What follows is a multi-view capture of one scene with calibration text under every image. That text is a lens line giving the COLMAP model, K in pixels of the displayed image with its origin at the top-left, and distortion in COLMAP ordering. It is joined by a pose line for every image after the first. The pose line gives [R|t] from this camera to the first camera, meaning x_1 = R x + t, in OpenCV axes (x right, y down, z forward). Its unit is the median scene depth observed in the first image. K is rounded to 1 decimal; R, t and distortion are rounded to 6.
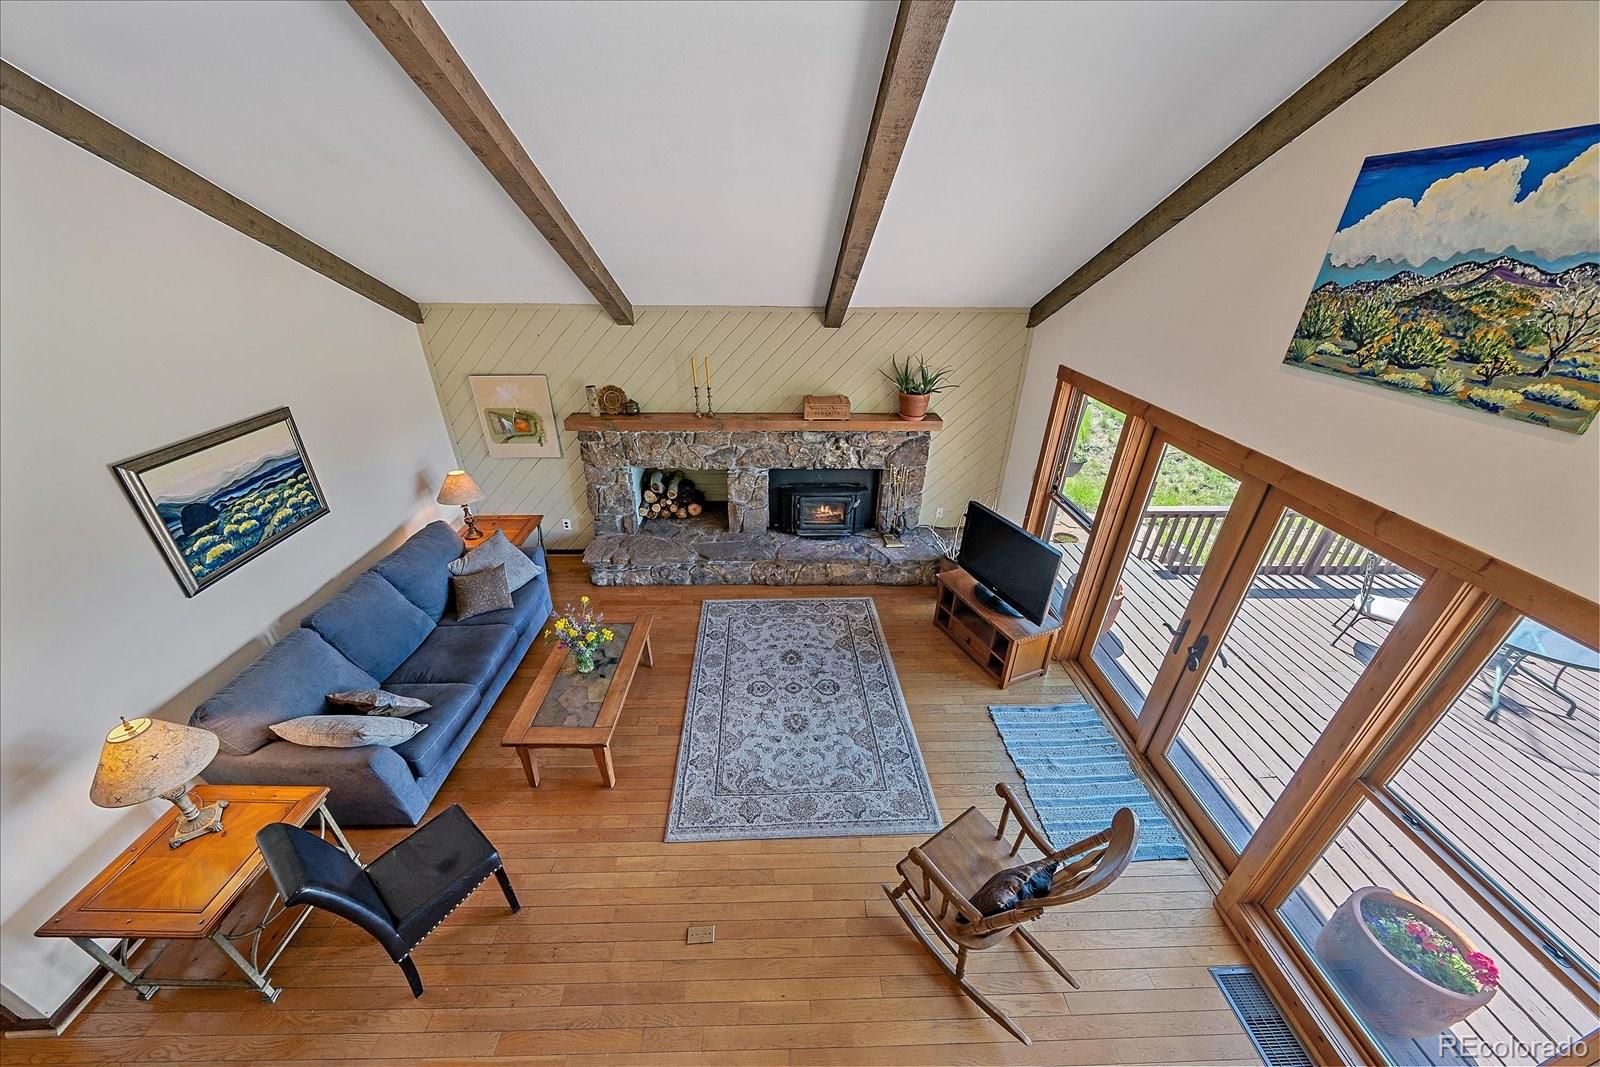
lens RADIAL K [[559.5, 0, 793.7], [0, 559.5, 540.9], [0, 0, 1]] dist [-0.005650, 0.000109]
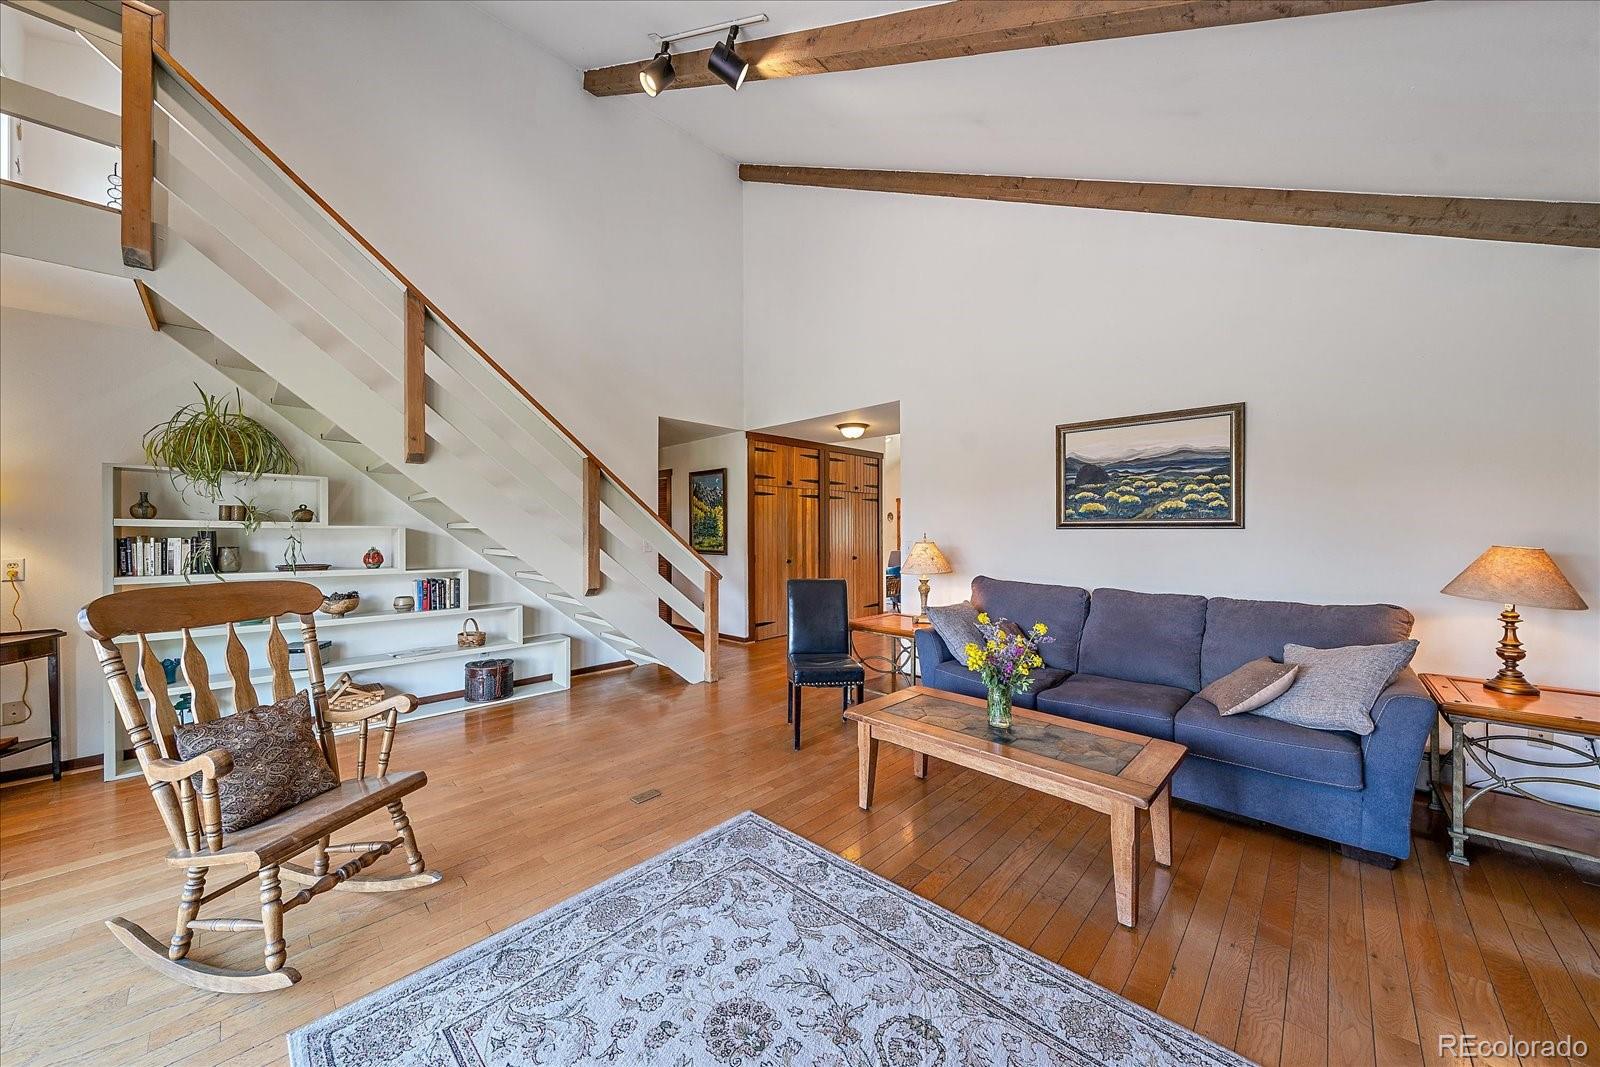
lens RADIAL K [[559.5, 0, 799.0], [0, 559.5, 535.6], [0, 0, 1]] dist [-0.005650, 0.000109]
pose [[-0.718802, -0.006194, -0.695187, 0.269797], [-0.335973, 0.878534, 0.339558, -0.114816], [0.608643, 0.477639, -0.633573, 1.261156]]
